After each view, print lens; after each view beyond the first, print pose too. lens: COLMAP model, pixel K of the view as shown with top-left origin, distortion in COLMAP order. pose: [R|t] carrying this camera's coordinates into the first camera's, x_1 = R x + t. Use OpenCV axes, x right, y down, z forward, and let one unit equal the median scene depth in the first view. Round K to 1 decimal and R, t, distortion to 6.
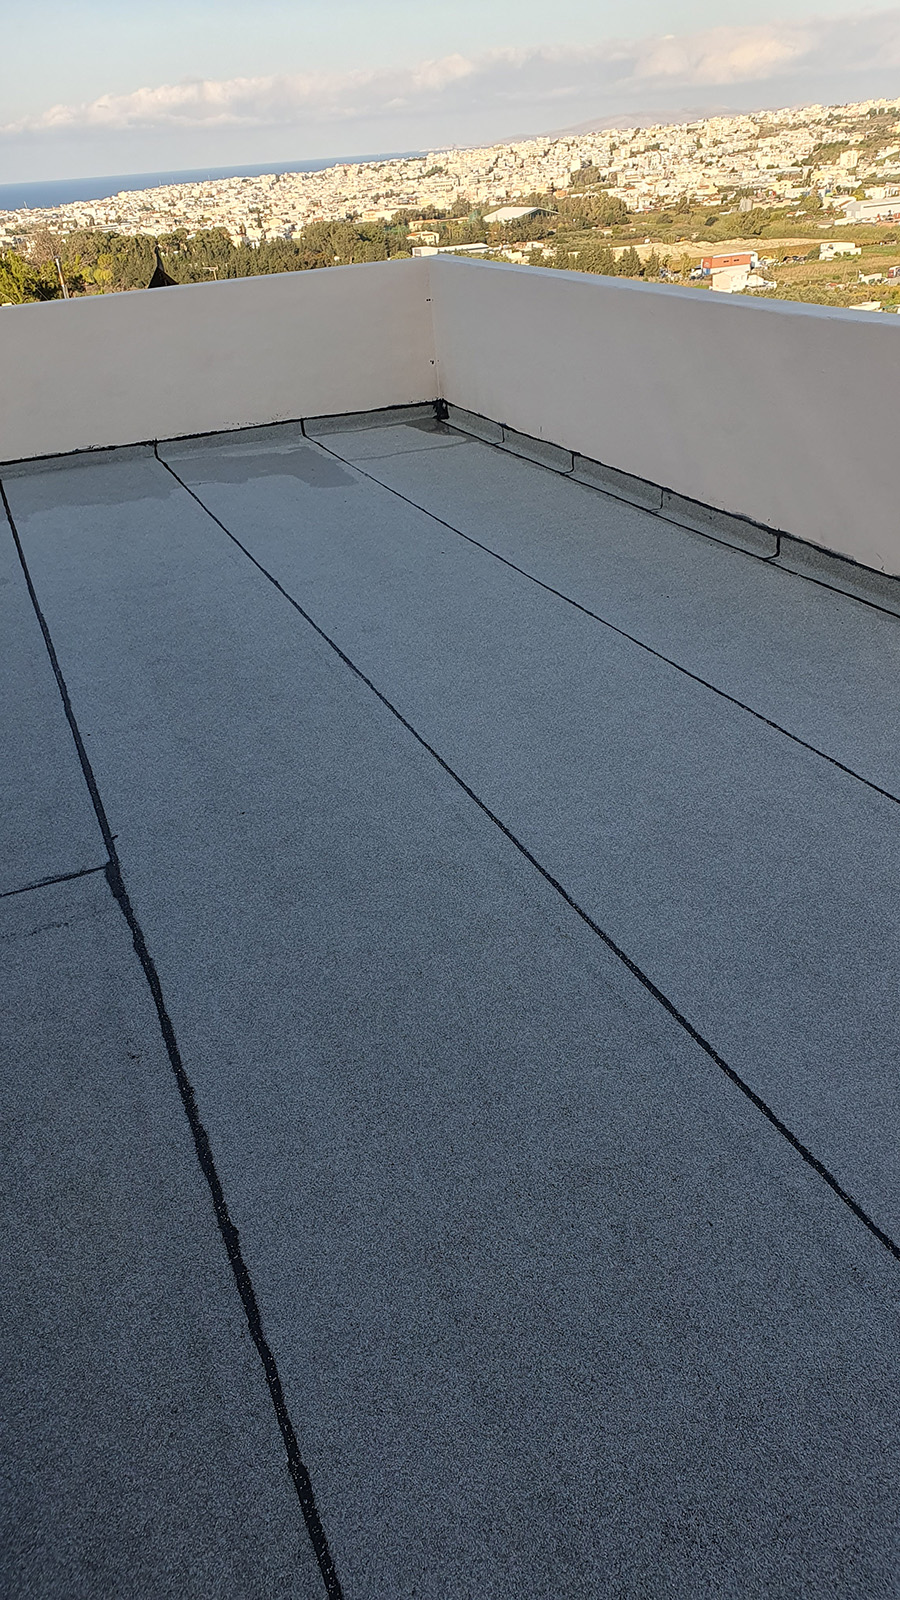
lens RADIAL K [[1242.3, 0, 470.3], [0, 1242.3, 802.2], [0, 0, 1]] dist [0.048016, -0.157224]
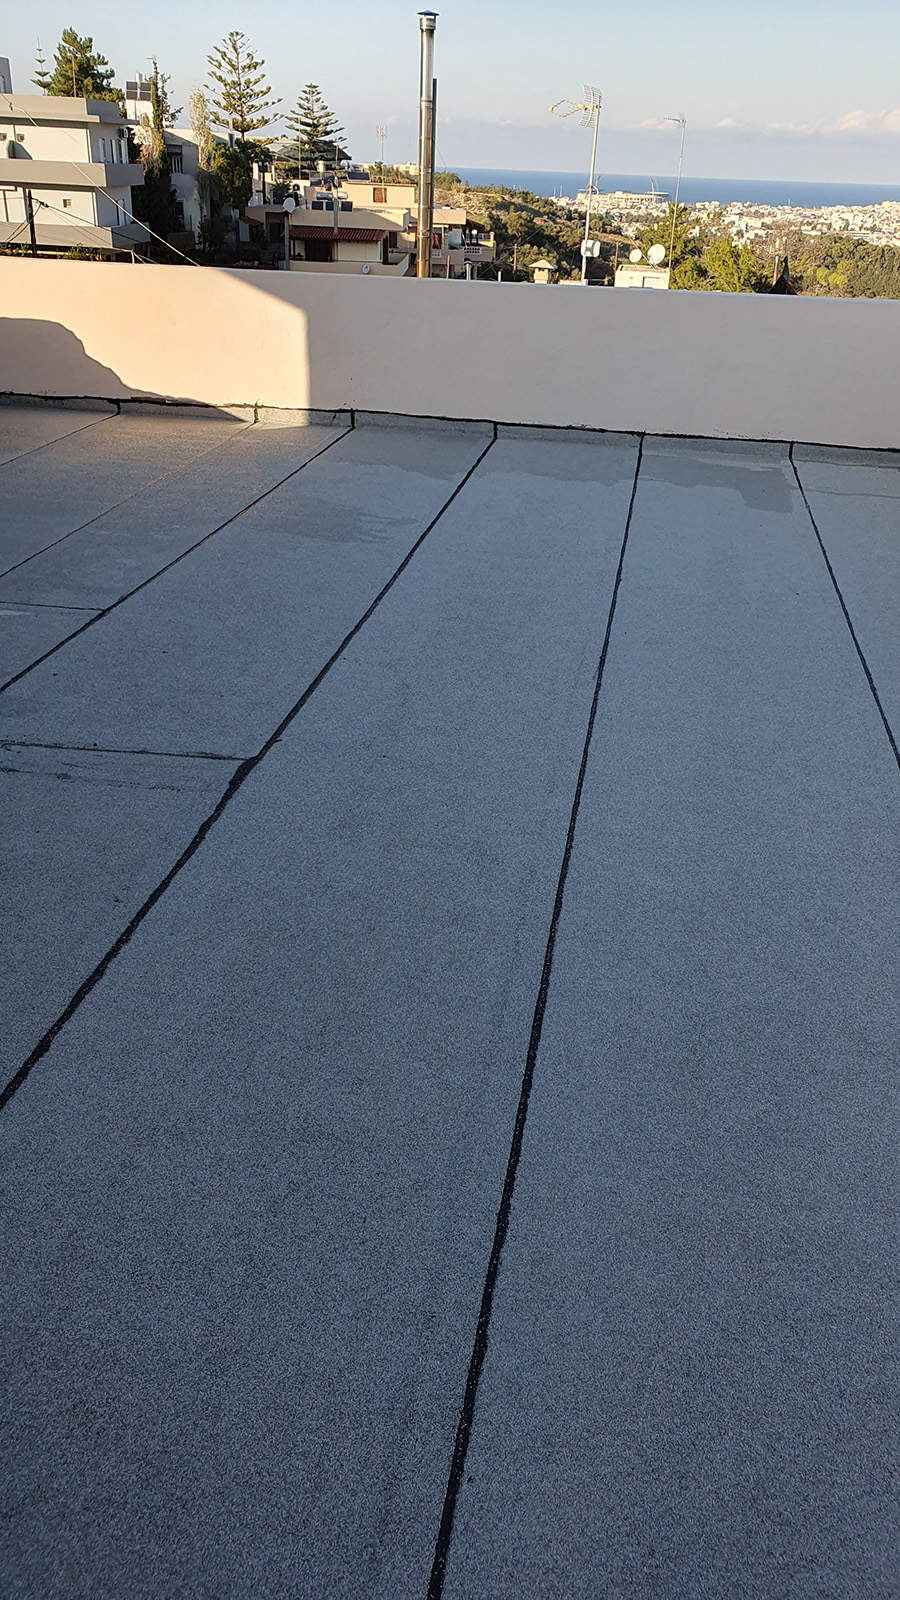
lens RADIAL K [[1242.3, 0, 470.3], [0, 1242.3, 802.2], [0, 0, 1]] dist [0.048016, -0.157224]
pose [[0.856995, 0.320337, -0.403662, 0.283421], [-0.322032, 0.944440, 0.065795, -0.041862], [0.402312, 0.073606, 0.912539, 0.033641]]
